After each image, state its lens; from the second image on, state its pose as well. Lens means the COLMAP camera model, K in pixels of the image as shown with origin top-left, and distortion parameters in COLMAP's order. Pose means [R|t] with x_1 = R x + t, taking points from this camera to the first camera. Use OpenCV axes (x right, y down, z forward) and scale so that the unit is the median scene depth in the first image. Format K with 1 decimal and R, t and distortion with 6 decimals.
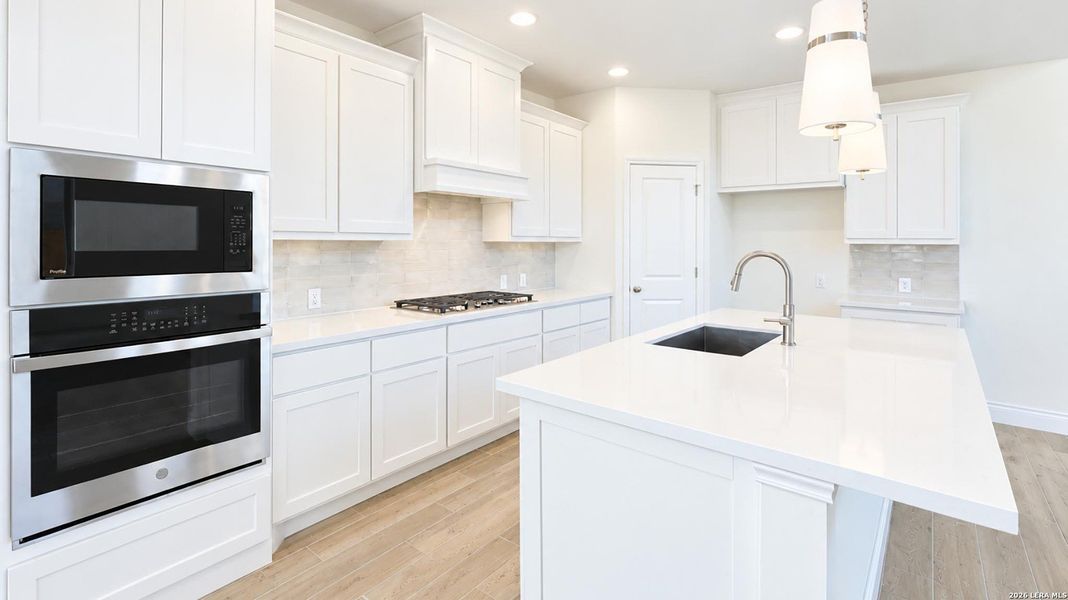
lens RADIAL K [[479.0, 0, 531.5], [0, 479.0, 240.9], [0, 0, 1]] dist [0.000848, -0.000065]
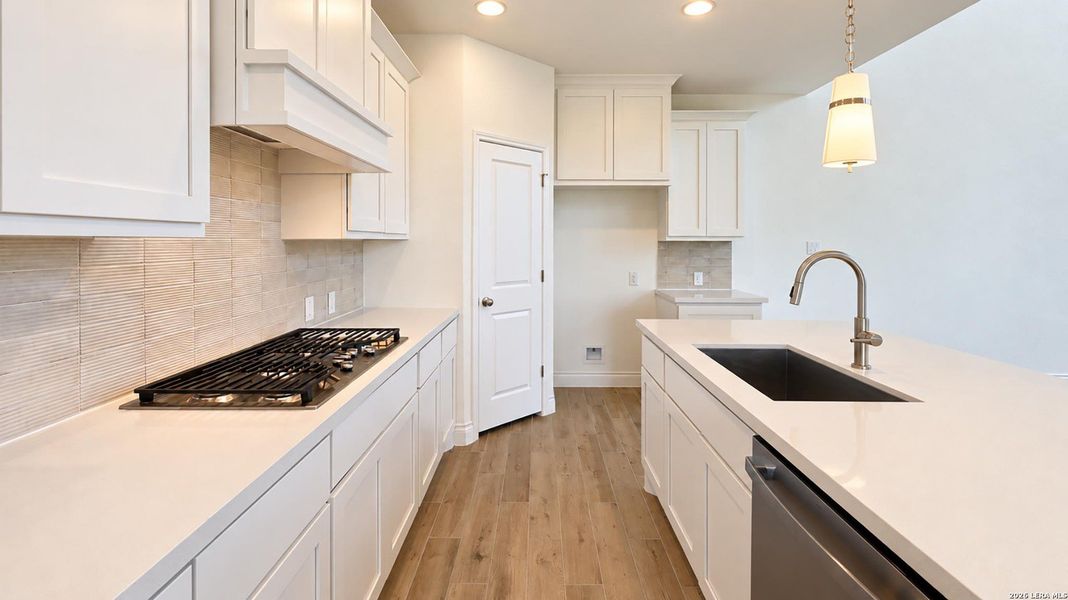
lens RADIAL K [[479.0, 0, 531.5], [0, 479.0, 240.9], [0, 0, 1]] dist [0.000848, -0.000065]
pose [[0.795822, -0.003213, 0.605522, -0.237285], [0.003036, 0.999995, 0.001317, 0.001687], [-0.605523, 0.000791, 0.795827, 0.421660]]
